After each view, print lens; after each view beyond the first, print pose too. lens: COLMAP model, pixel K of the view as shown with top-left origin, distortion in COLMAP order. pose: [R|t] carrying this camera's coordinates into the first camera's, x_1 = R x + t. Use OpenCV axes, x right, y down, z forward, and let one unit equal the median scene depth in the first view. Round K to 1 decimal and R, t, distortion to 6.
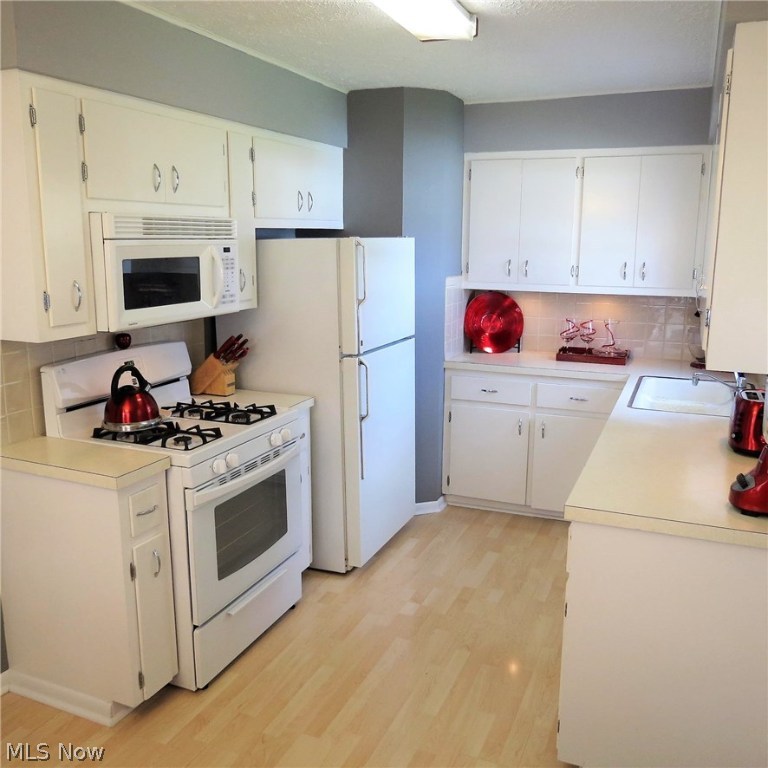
lens RADIAL K [[727.4, 0, 384.0], [0, 727.4, 384.0], [0, 0, 1]] dist [-0.031865, 0.001674]
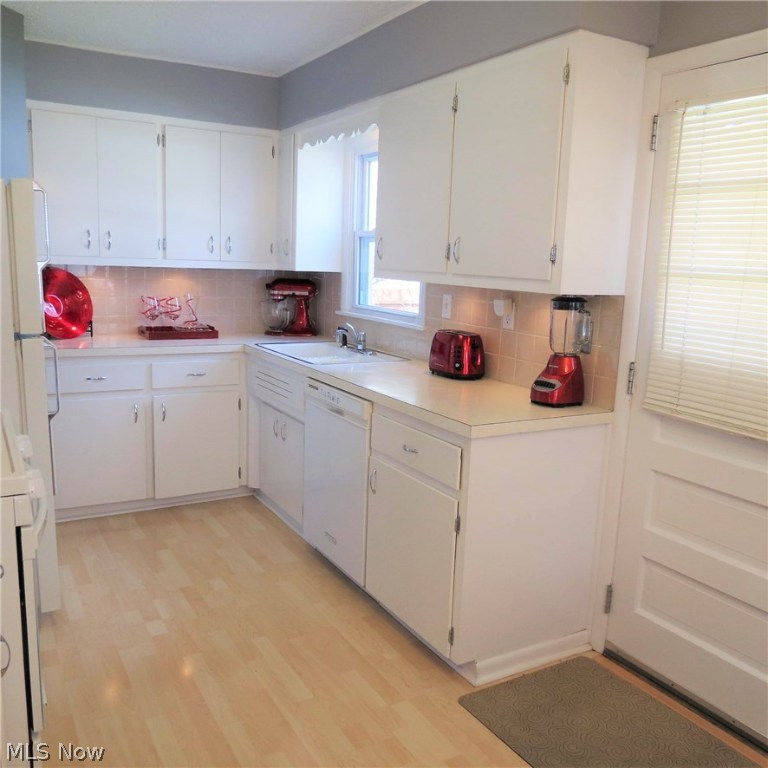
lens RADIAL K [[727.4, 0, 384.0], [0, 727.4, 384.0], [0, 0, 1]] dist [-0.031865, 0.001674]
pose [[0.604699, -0.116441, 0.787897, -0.396380], [0.123656, 0.990985, 0.051550, 0.016496], [-0.786796, 0.066256, 0.613646, 0.235813]]
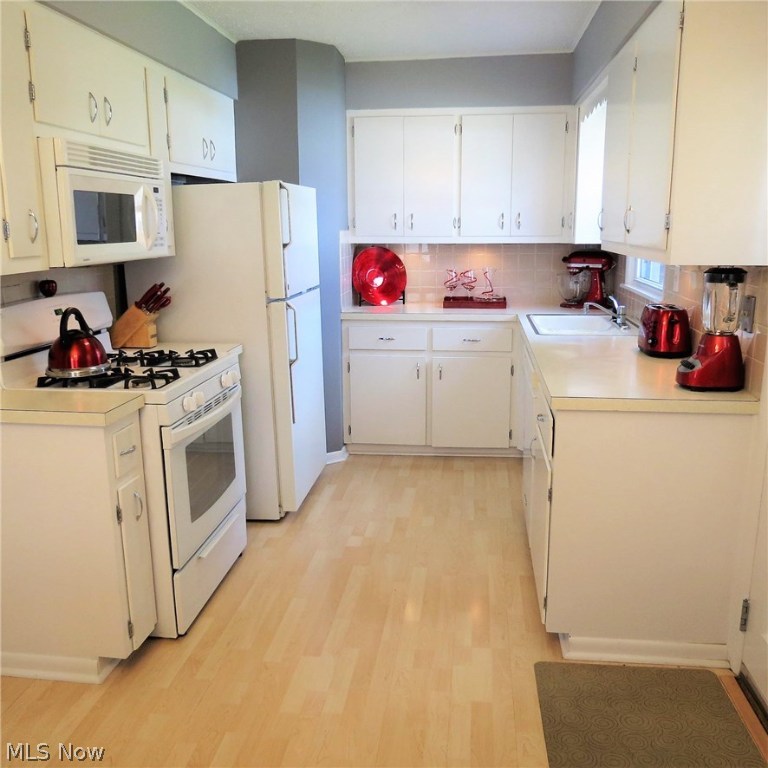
lens RADIAL K [[727.4, 0, 384.0], [0, 727.4, 384.0], [0, 0, 1]] dist [-0.031865, 0.001674]
pose [[0.962148, -0.069405, 0.263541, -0.166249], [0.065235, 0.997568, 0.024554, 0.057784], [-0.264605, -0.006432, 0.964336, -0.007711]]
